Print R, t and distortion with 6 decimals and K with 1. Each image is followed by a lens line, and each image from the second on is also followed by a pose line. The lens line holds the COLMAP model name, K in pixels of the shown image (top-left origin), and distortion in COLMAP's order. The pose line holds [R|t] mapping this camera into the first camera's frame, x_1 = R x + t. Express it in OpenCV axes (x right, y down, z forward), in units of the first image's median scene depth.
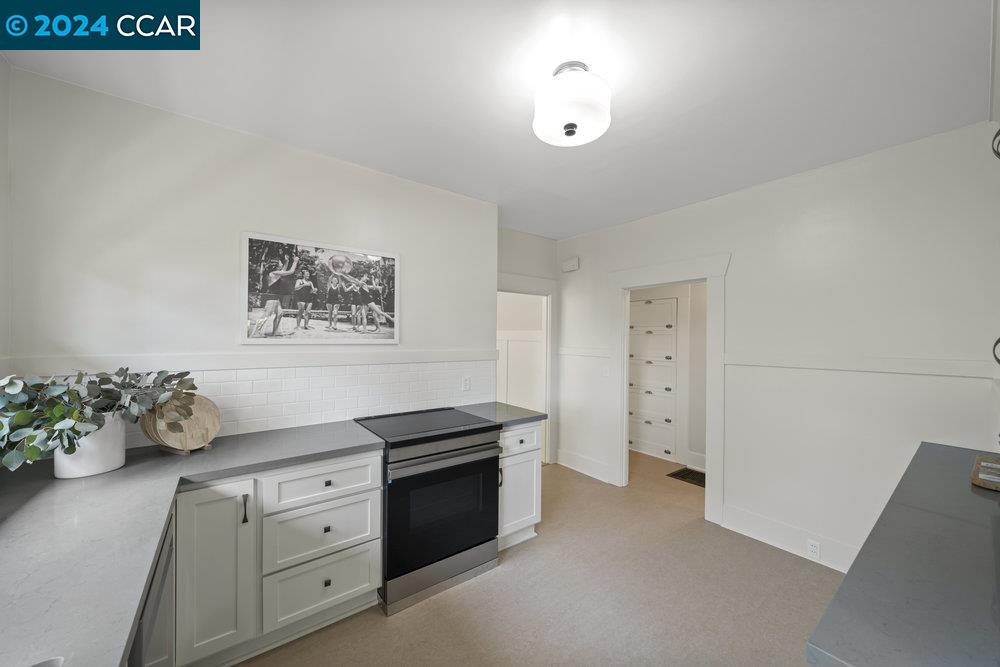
lens RADIAL K [[372.2, 0, 499.5], [0, 372.2, 337.4], [0, 0, 1]] dist [-0.001194, -0.000076]
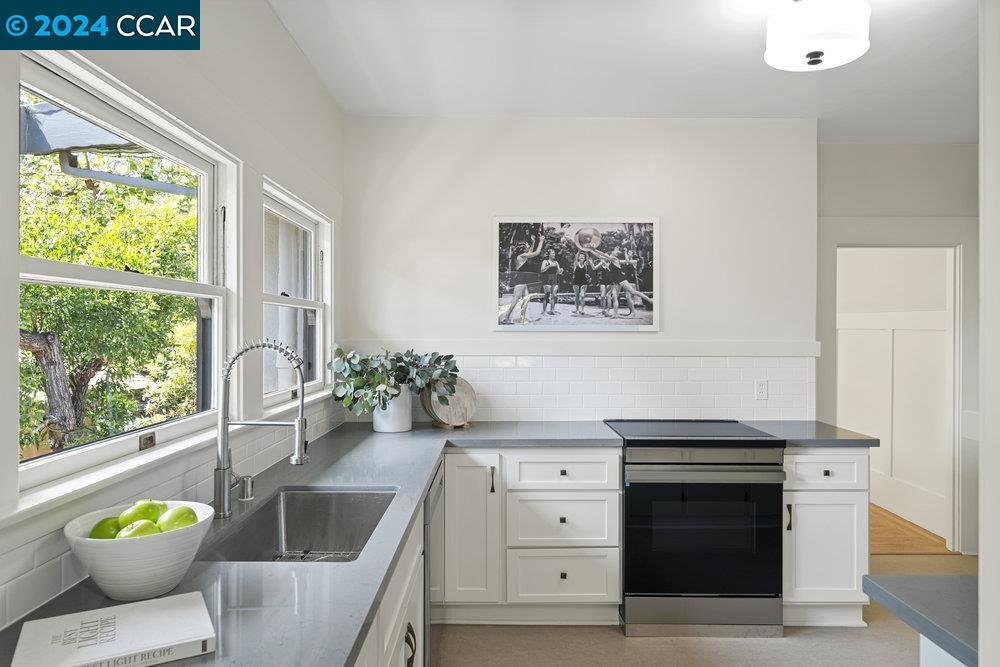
lens RADIAL K [[670.2, 0, 500.0], [0, 670.2, 333.5], [0, 0, 1]] dist [0.000078, -0.000424]
pose [[0.808077, -0.002498, -0.589071, 0.347551], [0.005562, 0.999979, 0.003389, 0.018316], [0.589050, -0.006015, 0.808074, -0.404407]]
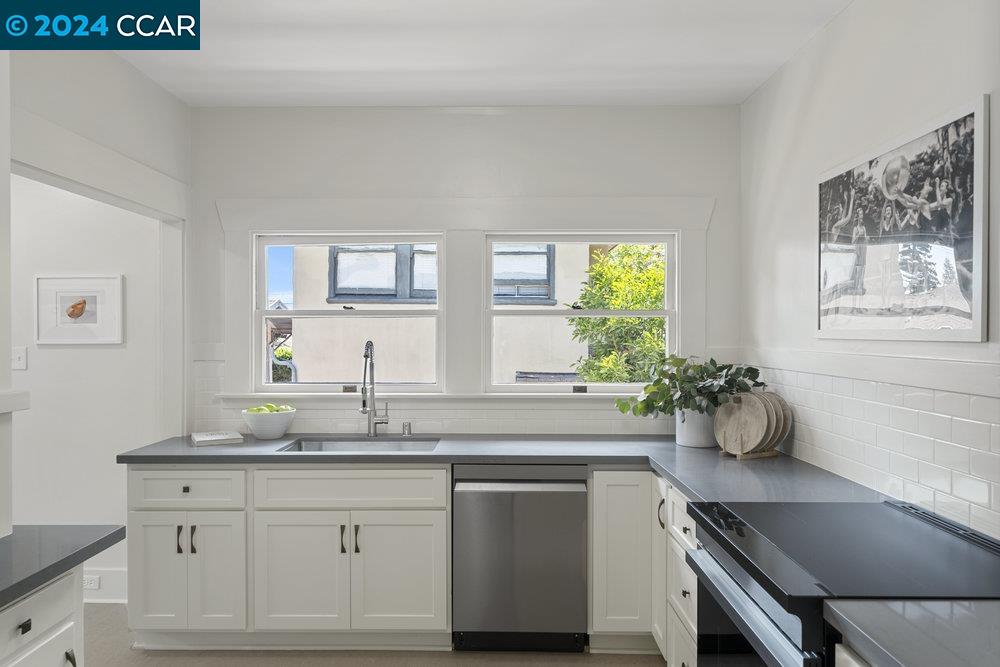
lens RADIAL K [[670.2, 0, 500.0], [0, 670.2, 333.5], [0, 0, 1]] dist [0.000078, -0.000424]
pose [[-0.606060, -0.004915, -0.795404, 0.635623], [-0.004277, 0.999987, -0.002920, 0.015530], [0.795408, 0.001632, -0.606072, 1.215430]]
